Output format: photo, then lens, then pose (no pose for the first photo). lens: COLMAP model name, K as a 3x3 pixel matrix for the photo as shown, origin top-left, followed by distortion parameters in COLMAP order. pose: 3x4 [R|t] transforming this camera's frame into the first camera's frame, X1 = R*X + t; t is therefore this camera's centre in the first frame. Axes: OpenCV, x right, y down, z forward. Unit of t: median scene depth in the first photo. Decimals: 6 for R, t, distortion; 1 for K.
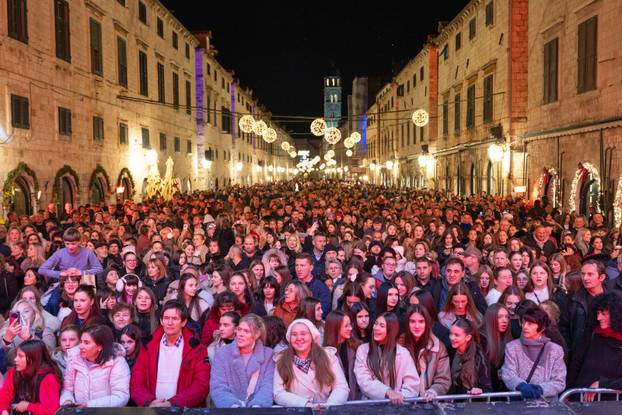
lens RADIAL K [[629.0, 0, 311.2], [0, 629.0, 210.3], [0, 0, 1]] dist [0.014175, 0.000000]
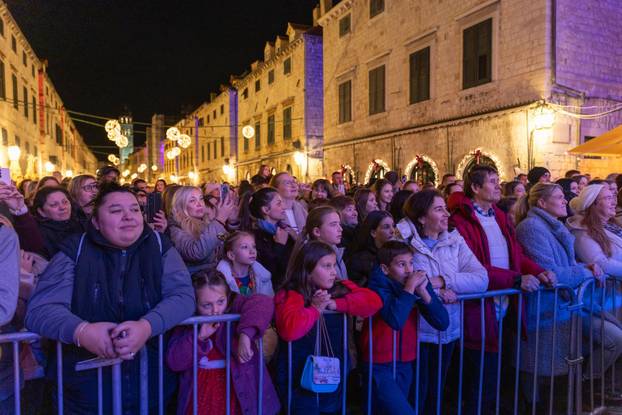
lens RADIAL K [[419.1, 0, 306.2], [0, 419.1, 207.1], [0, 0, 1]] dist [-0.004658, 0.005258]
pose [[0.900044, -0.013394, 0.435594, -0.095899], [0.020229, 0.999734, -0.011057, 0.027827], [-0.435330, 0.018763, 0.900075, 0.082399]]
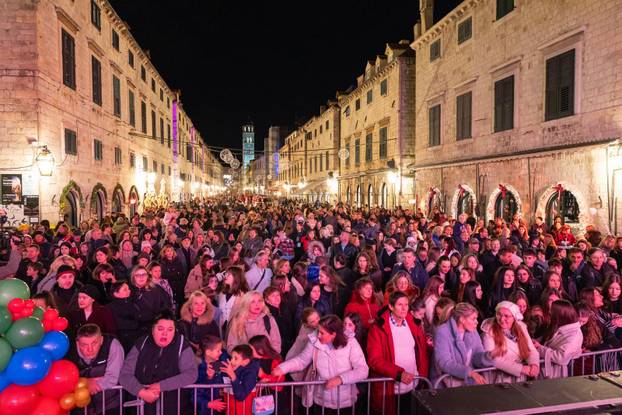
lens RADIAL K [[419.1, 0, 309.8], [0, 419.1, 210.0], [0, 0, 1]] dist [-0.004658, 0.005258]
pose [[0.982321, -0.002260, 0.187189, -0.073627], [0.004592, 0.999917, -0.012029, -0.001035], [-0.187147, 0.012676, 0.982250, 0.029165]]
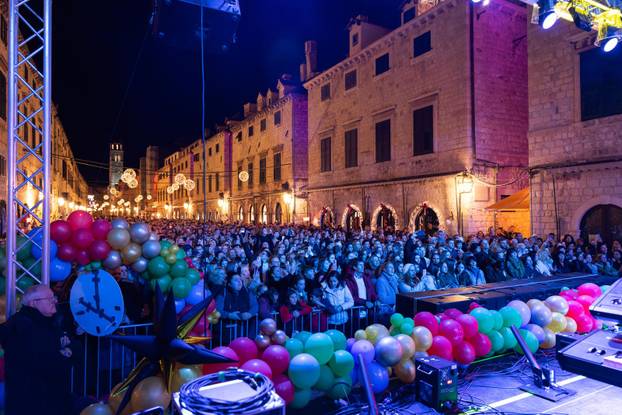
lens RADIAL K [[419.1, 0, 304.6], [0, 419.1, 209.3], [0, 0, 1]] dist [-0.004658, 0.005258]
pose [[0.889048, 0.012017, 0.457657, -0.146644], [0.019128, 0.997808, -0.063358, 0.009201], [-0.457415, 0.065083, 0.886869, -0.027500]]
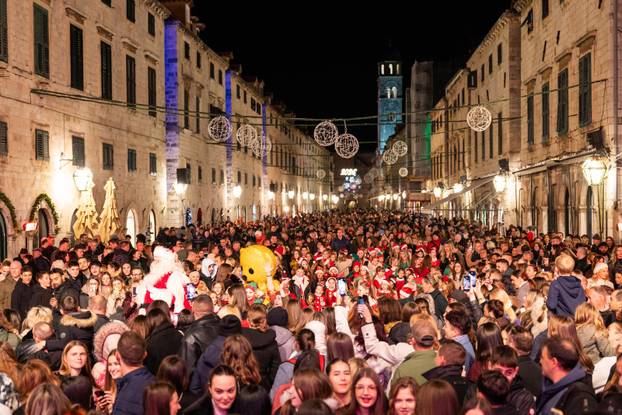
lens RADIAL K [[919.9, 0, 308.3], [0, 919.9, 210.1], [0, 0, 1]] dist [0.017407, 0.000000]
pose [[0.998209, -0.000362, -0.059816, 0.041455], [-0.002602, 0.998773, -0.049455, -0.001453], [0.059761, 0.049522, 0.996984, 0.019894]]
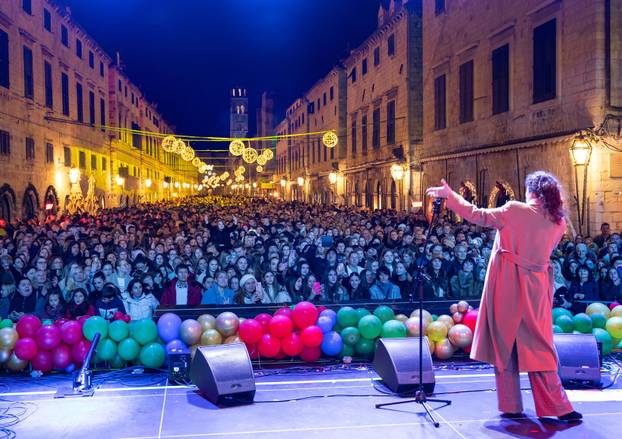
lens RADIAL K [[682.2, 0, 285.1], [0, 682.2, 215.0], [0, 0, 1]] dist [0.007905, 0.000000]
pose [[0.994753, -0.005296, 0.102166, -0.020699], [0.007422, 0.999764, -0.020437, 0.006111], [-0.102034, 0.021088, 0.994557, -0.134584]]
